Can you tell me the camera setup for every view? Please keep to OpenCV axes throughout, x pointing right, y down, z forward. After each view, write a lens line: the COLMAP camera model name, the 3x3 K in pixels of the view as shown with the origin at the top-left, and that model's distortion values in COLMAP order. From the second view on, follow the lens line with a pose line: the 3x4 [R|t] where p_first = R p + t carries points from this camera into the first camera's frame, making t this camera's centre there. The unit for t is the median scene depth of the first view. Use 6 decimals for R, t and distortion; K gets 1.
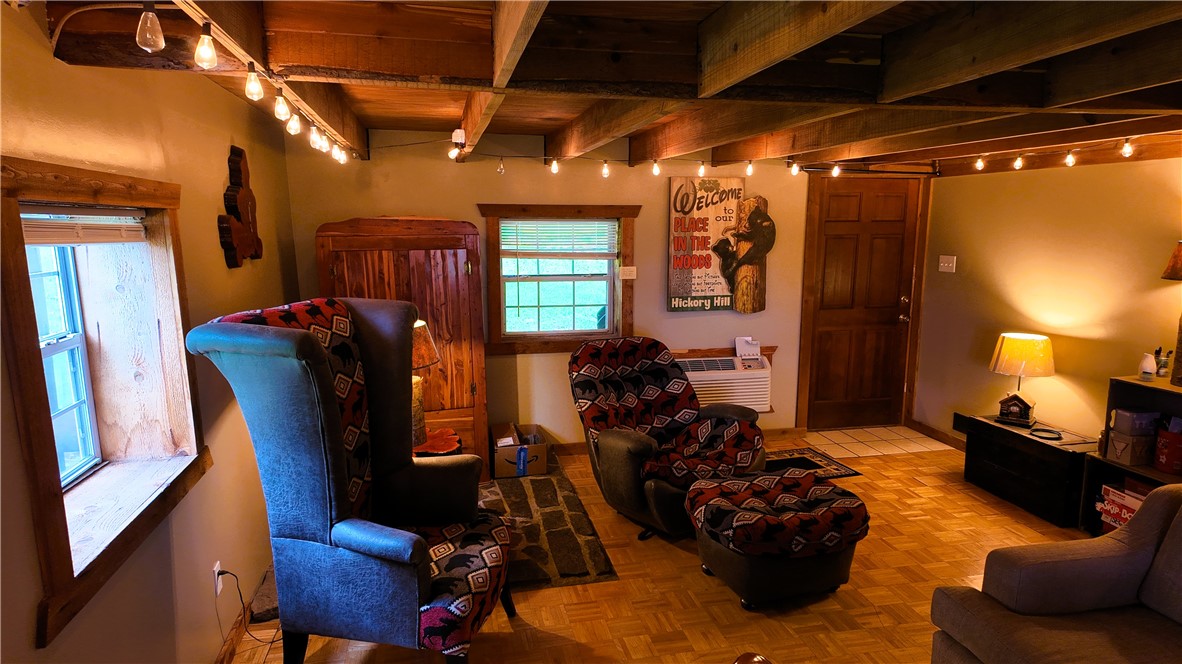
lens RADIAL K [[690.1, 0, 591.0], [0, 690.1, 332.0], [0, 0, 1]] dist [0.113952, -0.109970]
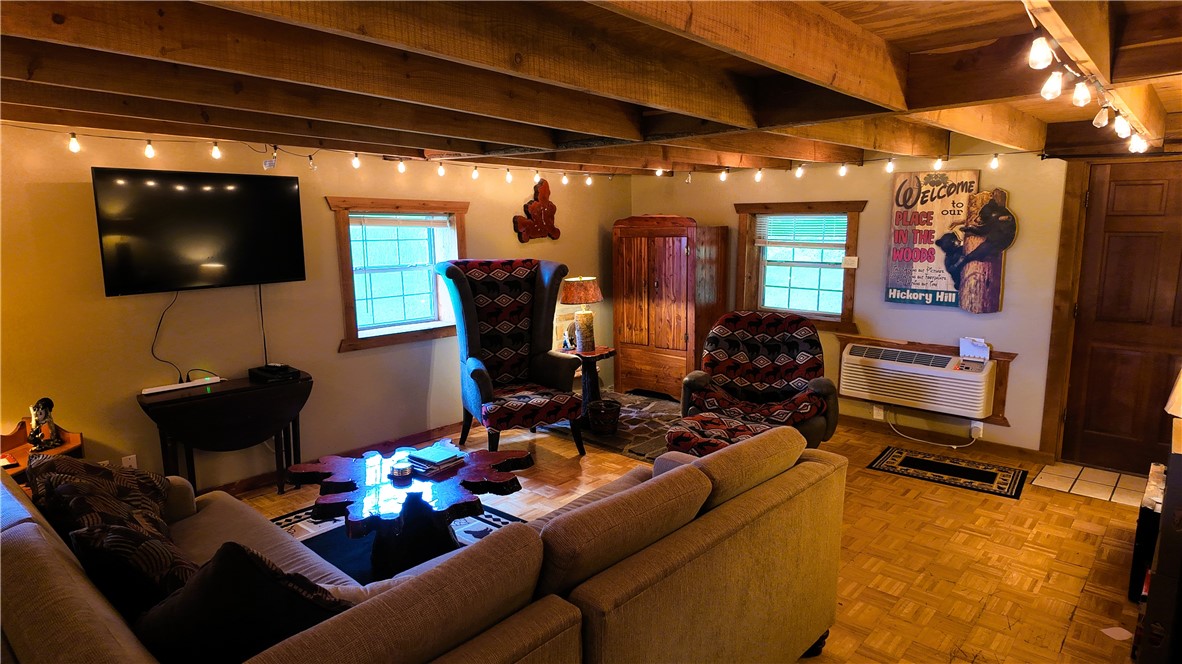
lens RADIAL K [[690.1, 0, 591.0], [0, 690.1, 332.0], [0, 0, 1]] dist [0.113952, -0.109970]
pose [[0.588435, 0.133334, -0.797475, 0.707305], [-0.126170, 0.989369, 0.072320, -0.004364], [0.798640, 0.058062, 0.599002, 0.007569]]
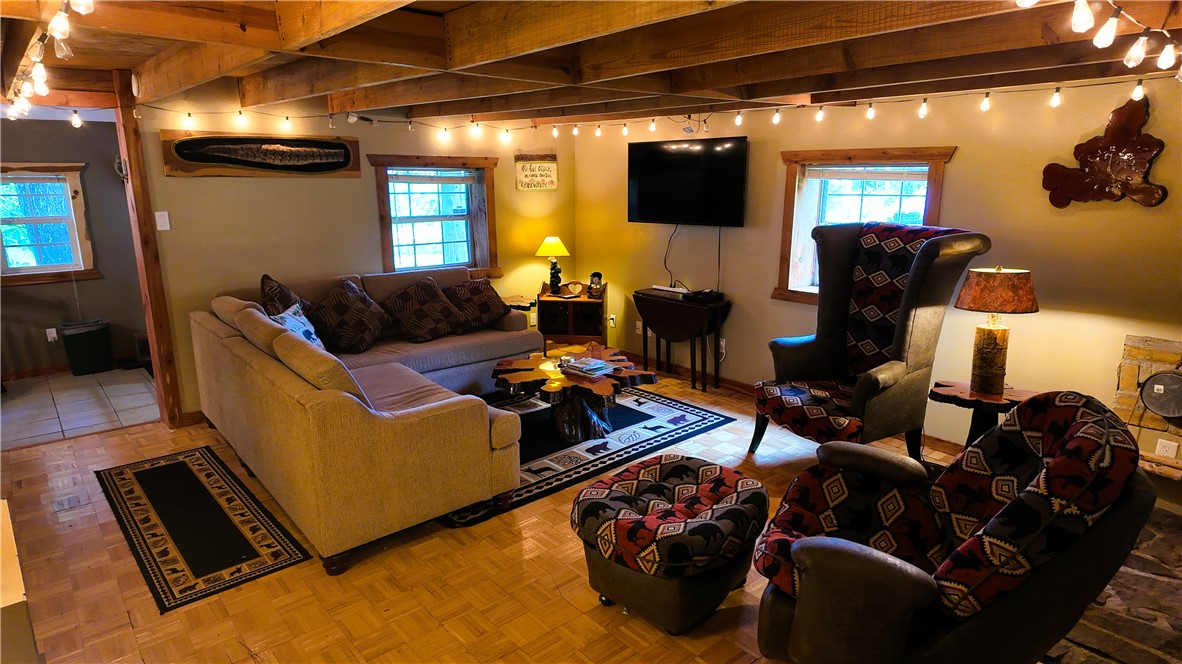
lens RADIAL K [[691.5, 0, 591.0], [0, 691.5, 332.0], [0, 0, 1]] dist [0.059220, -0.062077]
pose [[-0.884323, 0.108484, -0.454096, 0.459615], [-0.066079, 0.933755, 0.351760, -0.157500], [0.462175, 0.341076, -0.818573, 1.018514]]
